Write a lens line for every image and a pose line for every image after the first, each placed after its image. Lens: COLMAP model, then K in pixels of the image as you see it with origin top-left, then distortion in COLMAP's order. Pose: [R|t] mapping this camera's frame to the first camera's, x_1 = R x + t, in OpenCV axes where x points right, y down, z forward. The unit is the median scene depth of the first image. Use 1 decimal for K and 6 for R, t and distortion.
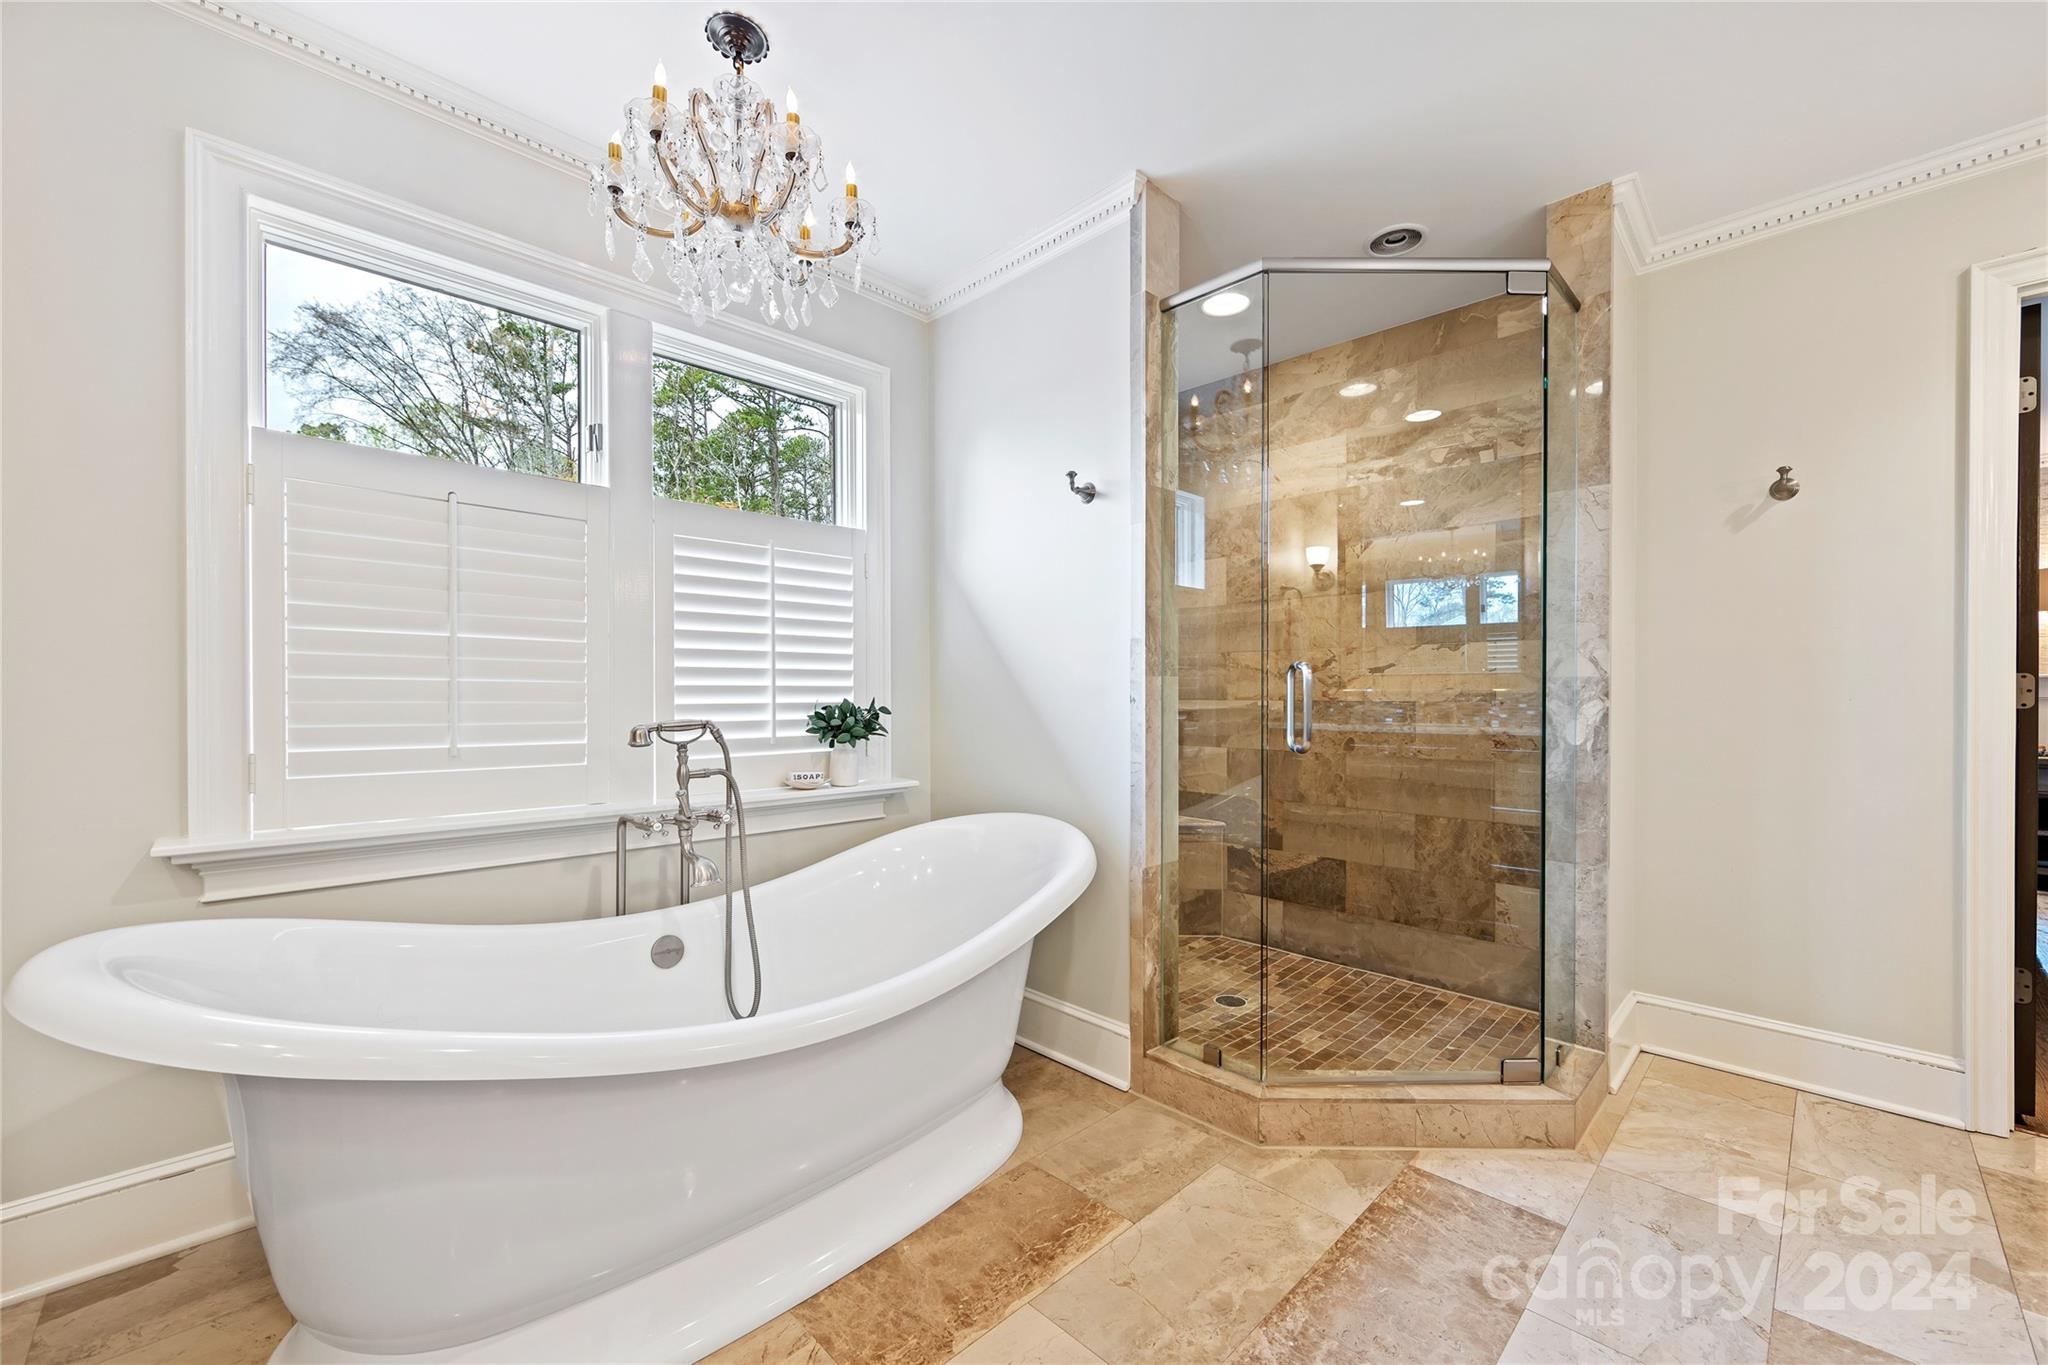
lens RADIAL K [[807.8, 0, 1017.6], [0, 807.8, 687.9], [0, 0, 1]] dist [0.000375, 0.000767]
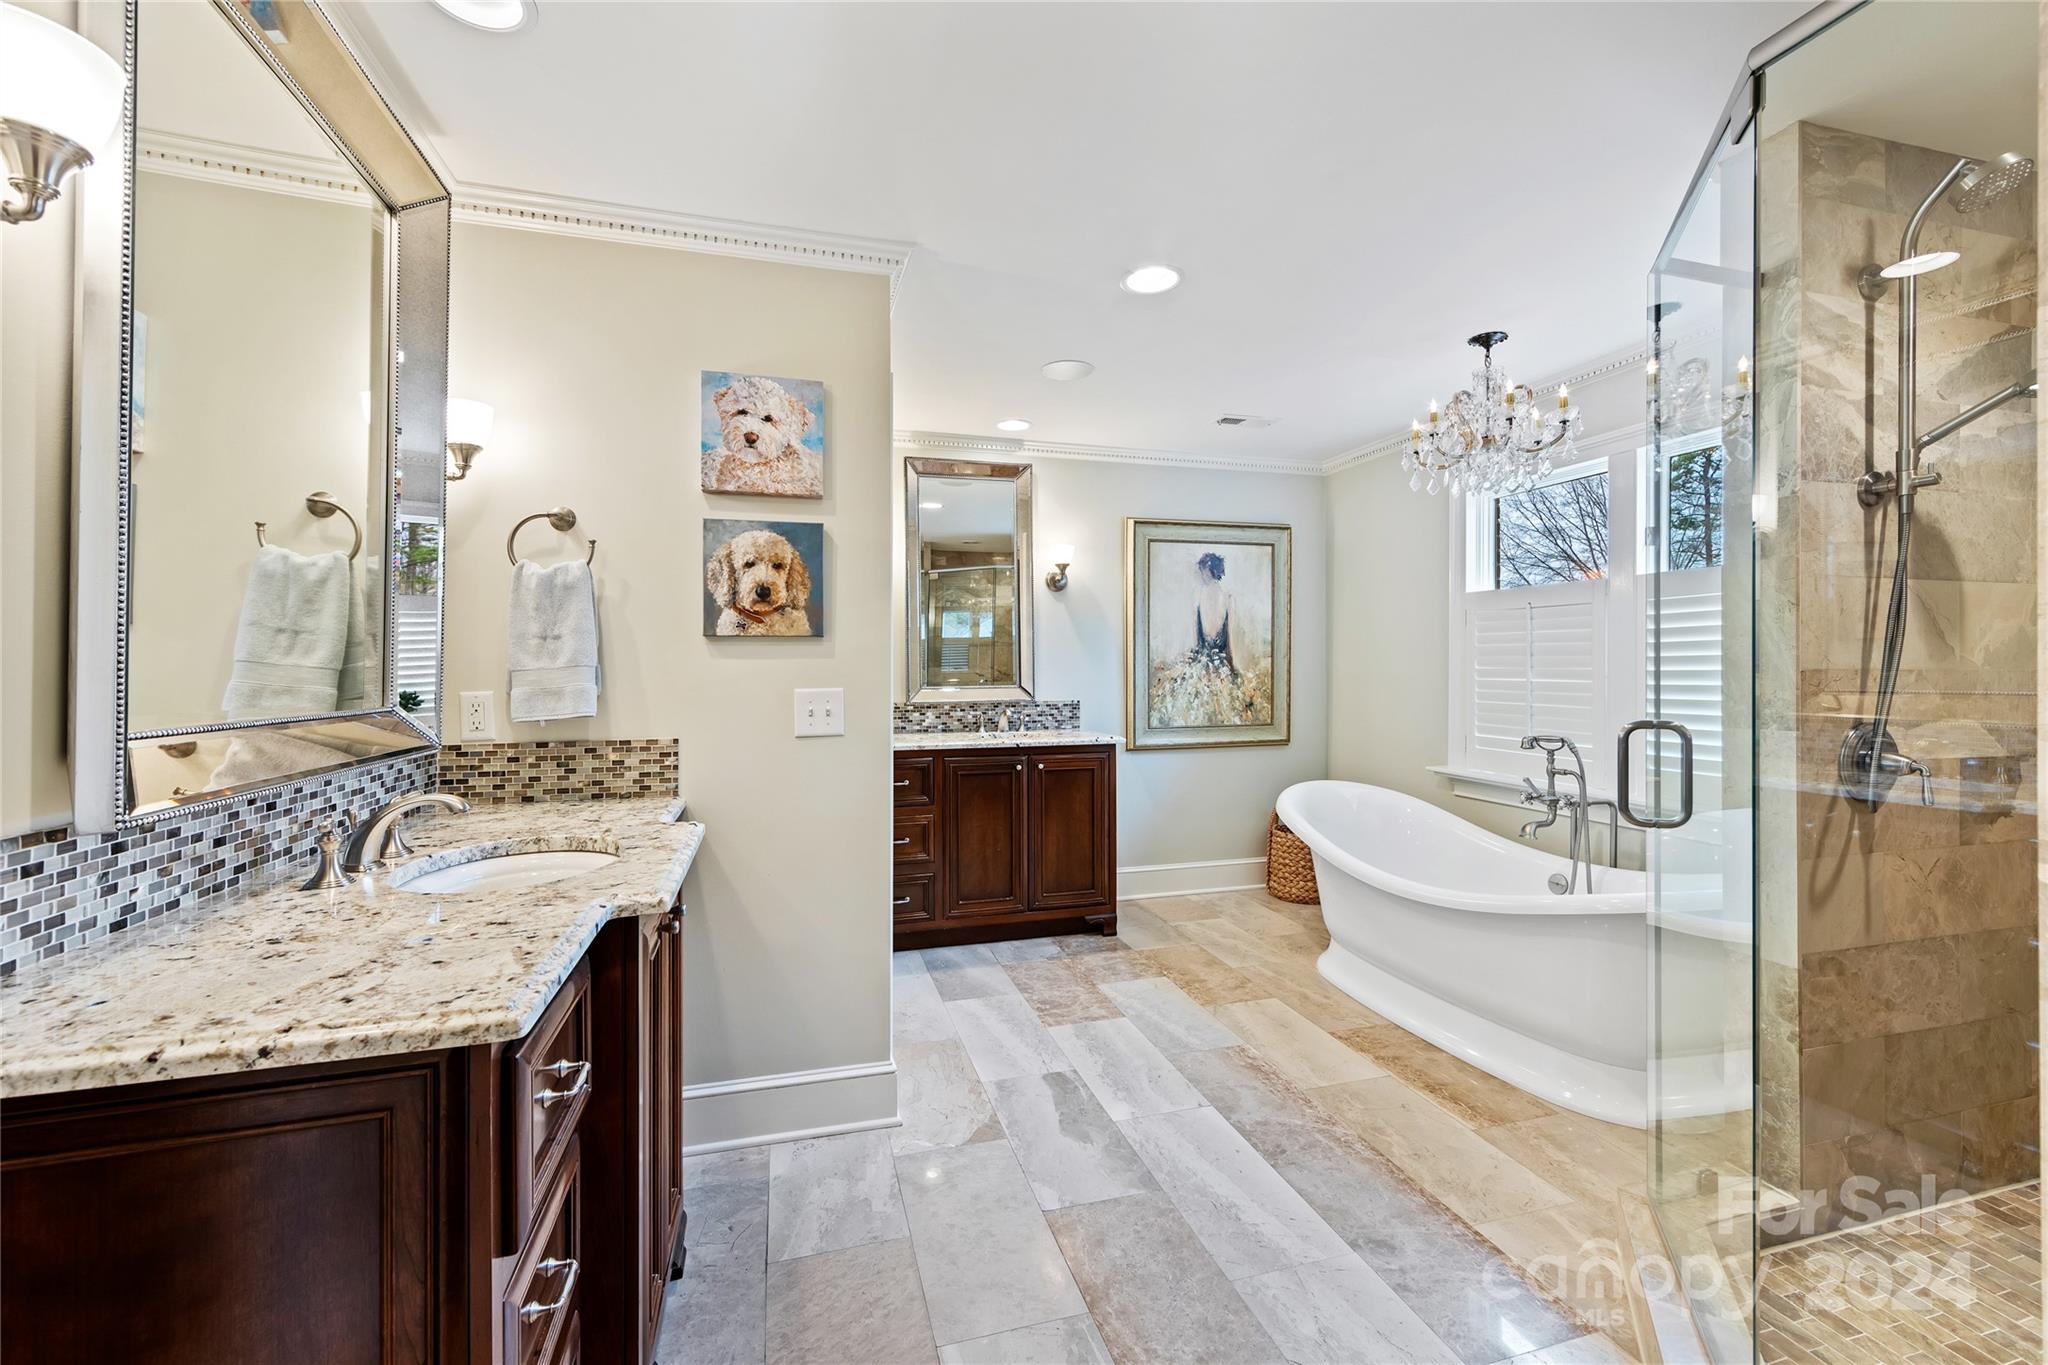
lens RADIAL K [[807.8, 0, 1018.9], [0, 807.8, 676.5], [0, 0, 1]] dist [0.000375, 0.000767]
pose [[-0.476520, -0.000197, -0.879163, 1.534251], [-0.003521, 0.999992, 0.001685, -0.076816], [0.879156, 0.003898, -0.476517, 0.897141]]
